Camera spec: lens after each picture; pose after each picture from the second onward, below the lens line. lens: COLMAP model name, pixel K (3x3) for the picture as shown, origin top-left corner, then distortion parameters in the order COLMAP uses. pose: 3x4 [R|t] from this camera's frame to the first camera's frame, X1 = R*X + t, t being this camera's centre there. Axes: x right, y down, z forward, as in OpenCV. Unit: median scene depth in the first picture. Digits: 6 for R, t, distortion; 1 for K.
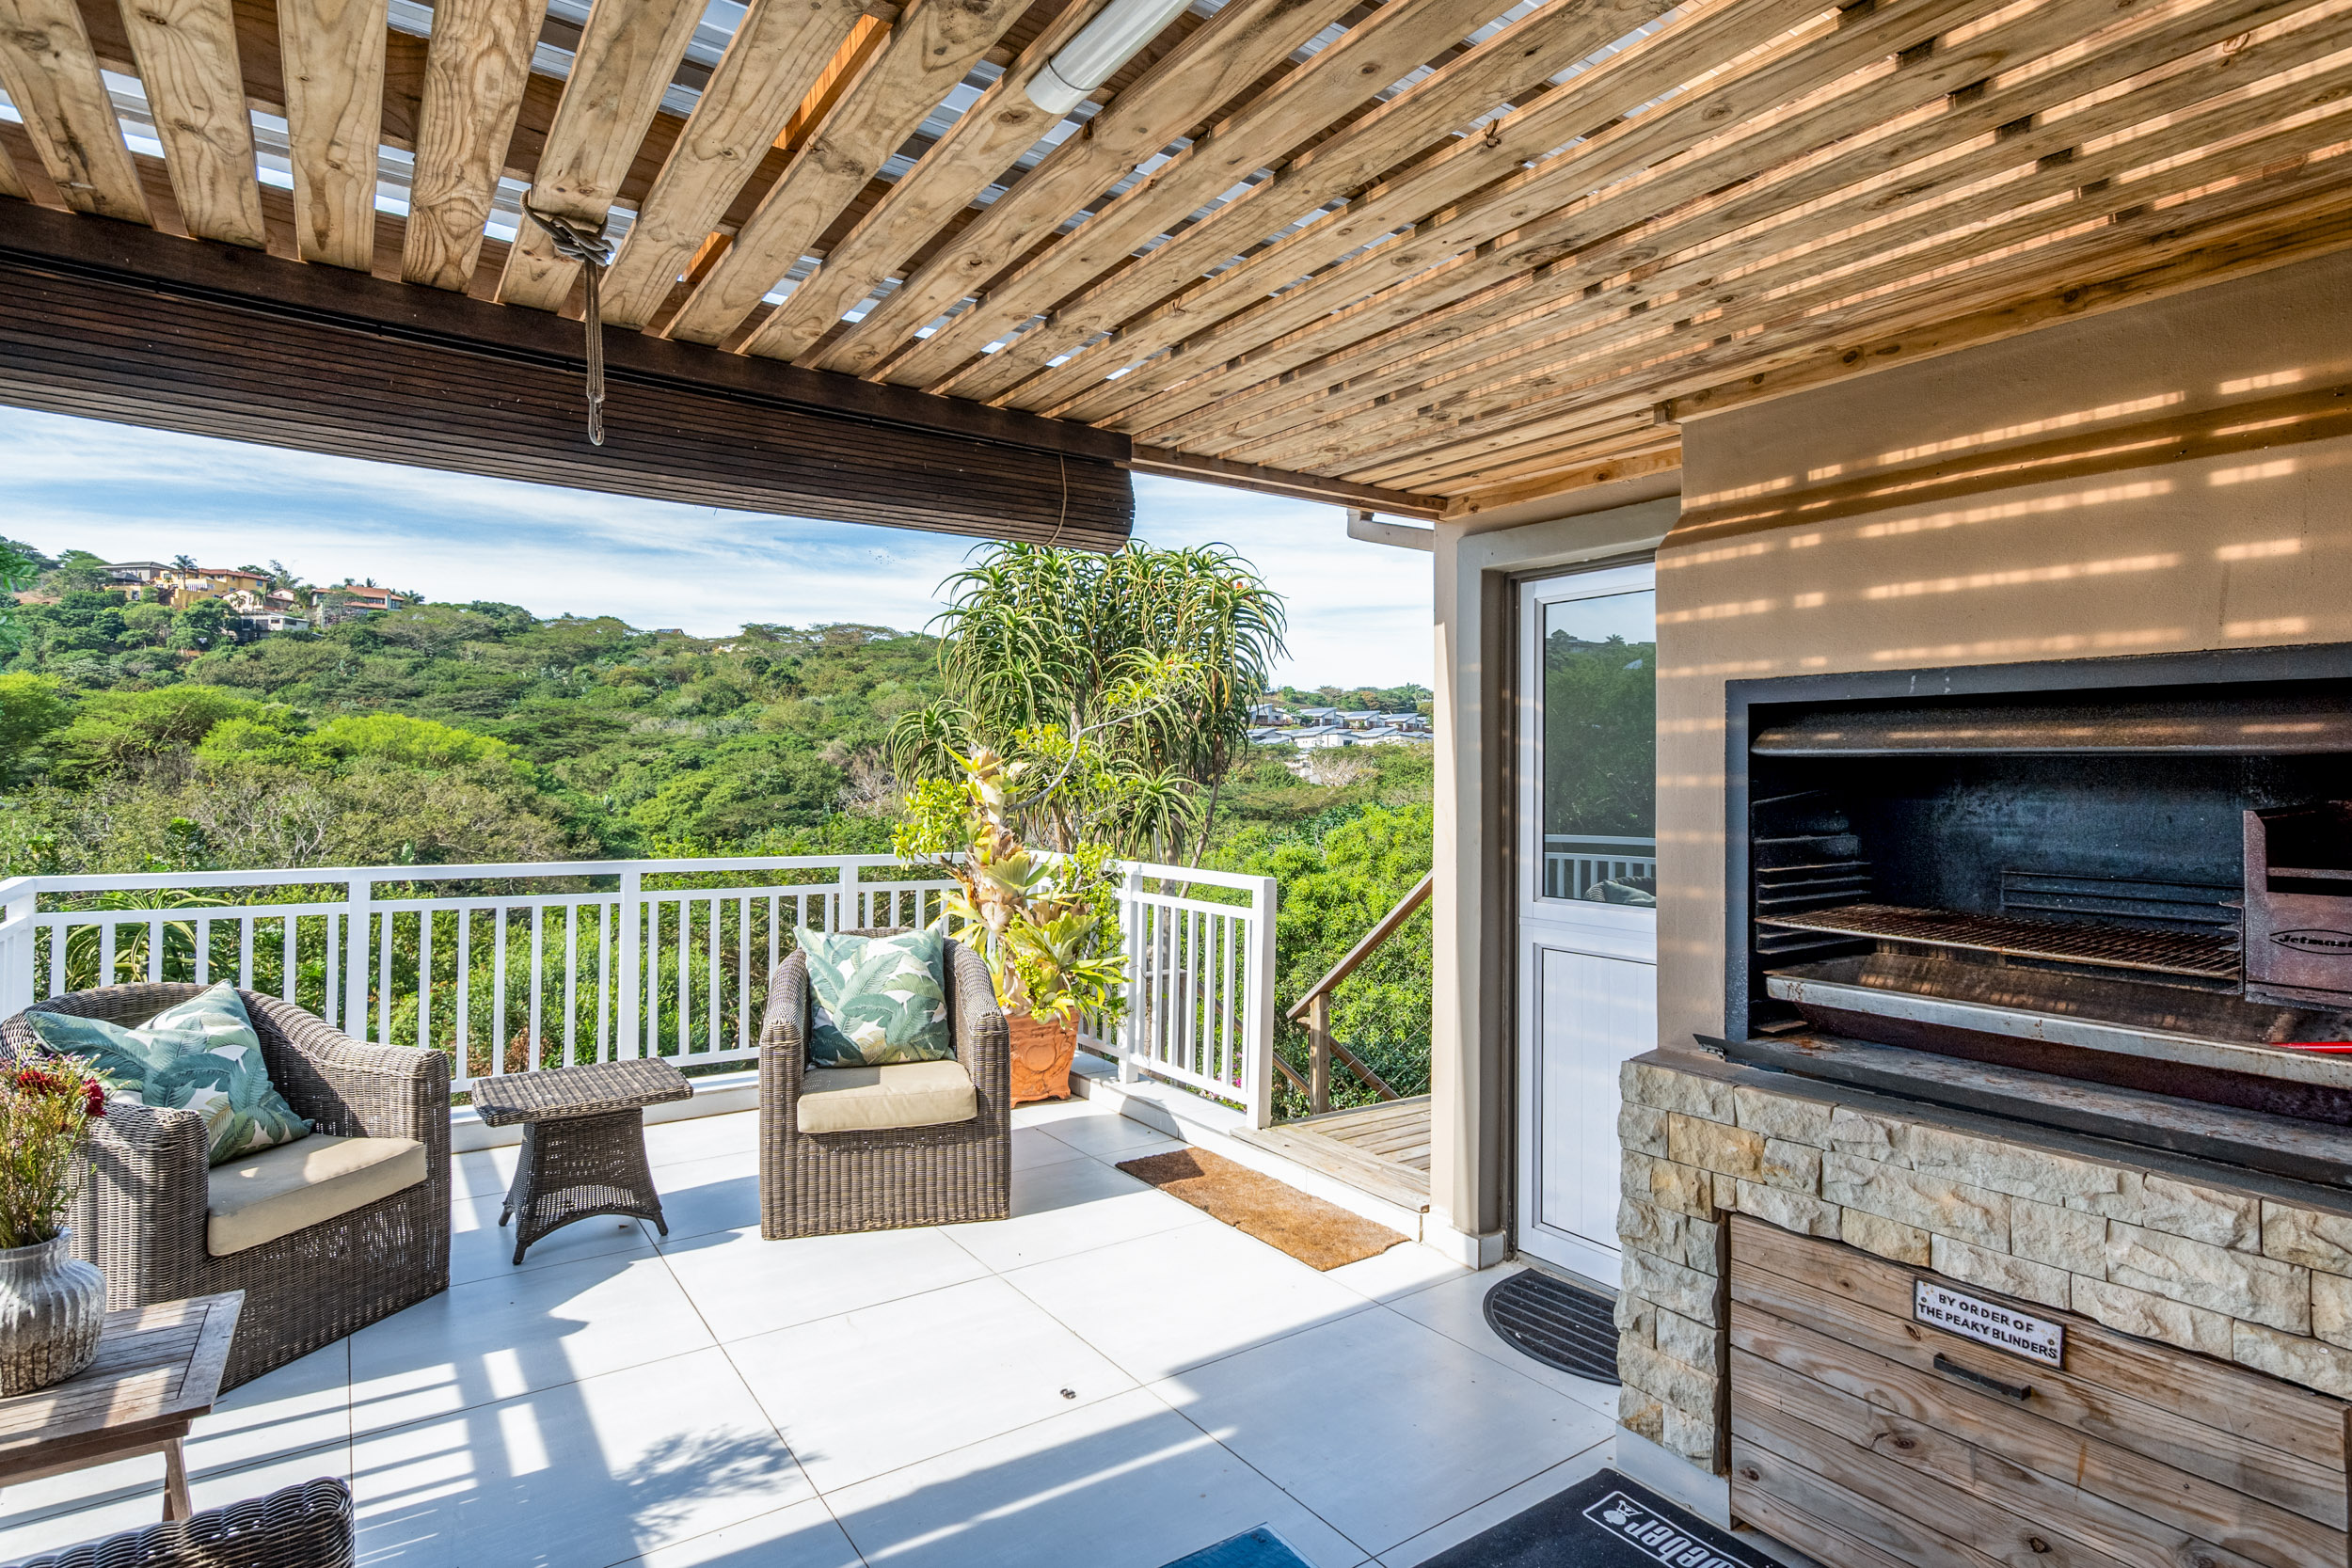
lens RADIAL K [[1228.1, 0, 1191.0], [0, 1228.1, 772.0], [0, 0, 1]] dist [-0.005280, -0.000466]
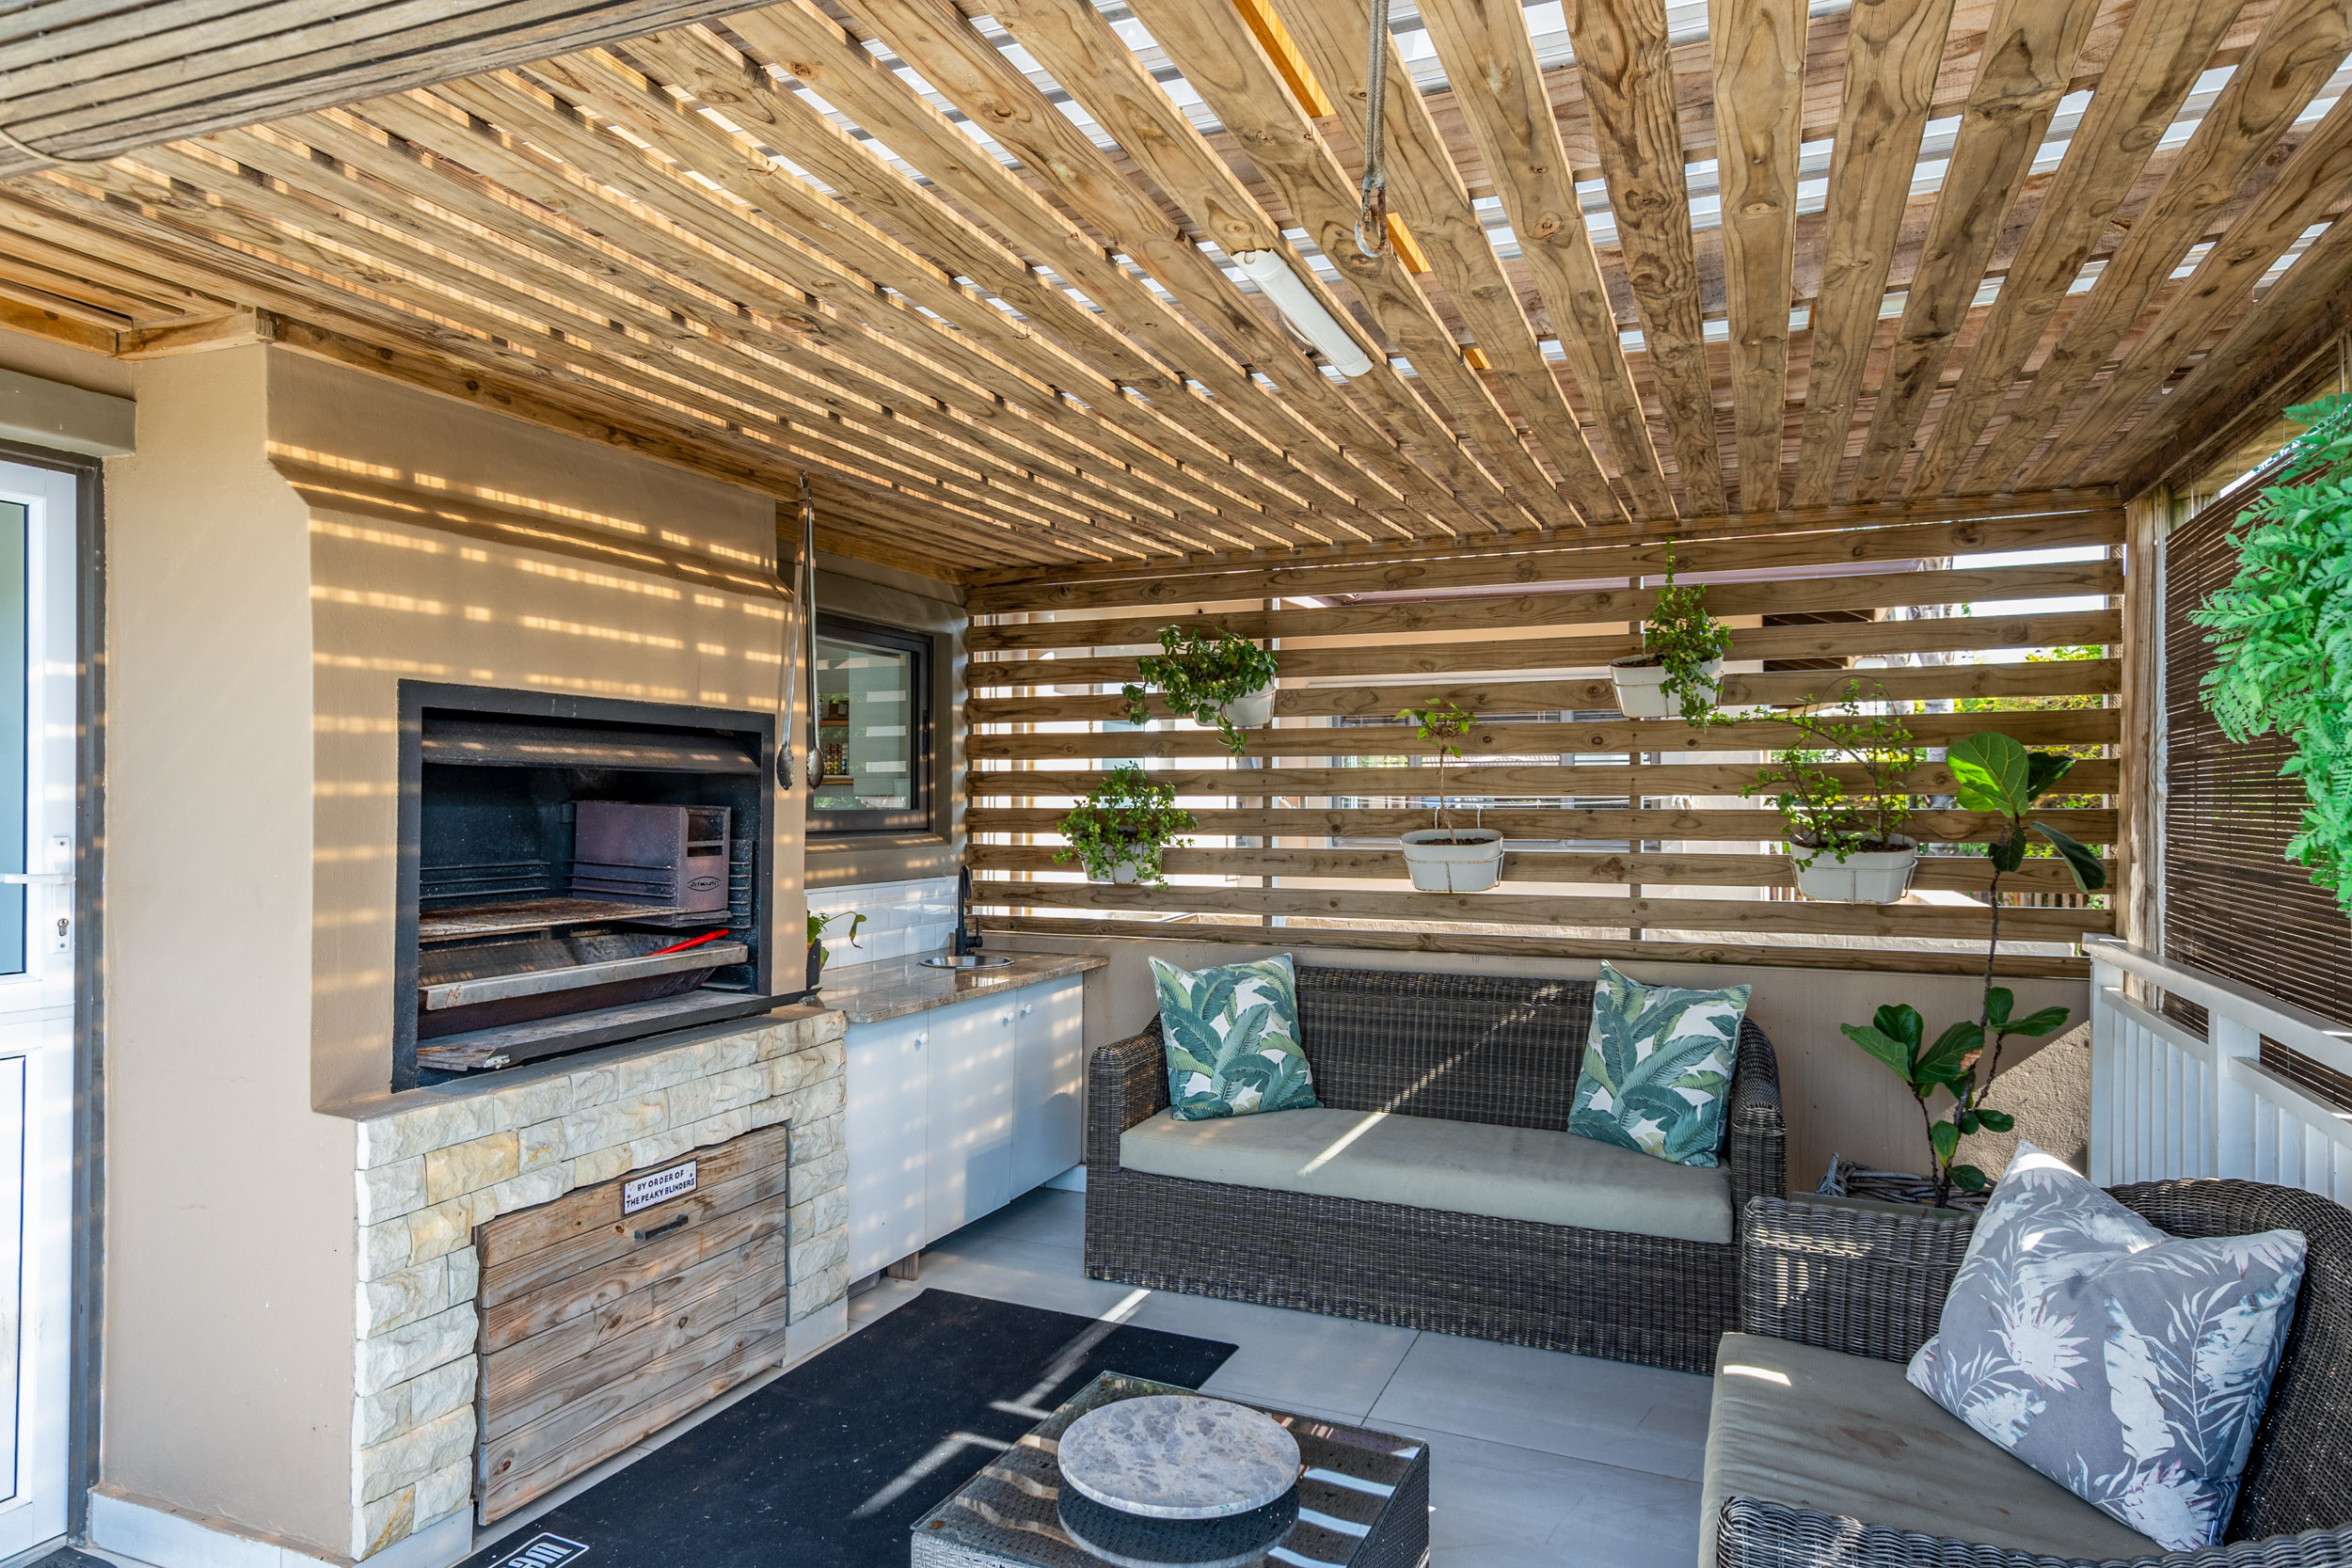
lens RADIAL K [[1413.1, 0, 1177.0], [0, 1413.1, 778.7], [0, 0, 1]] dist [0.004933, 0.002708]
pose [[-0.547749, -0.004247, 0.836632, -0.824258], [-0.019432, 0.999782, -0.007647, -0.003368], [-0.836417, -0.020446, -0.547712, 1.168340]]
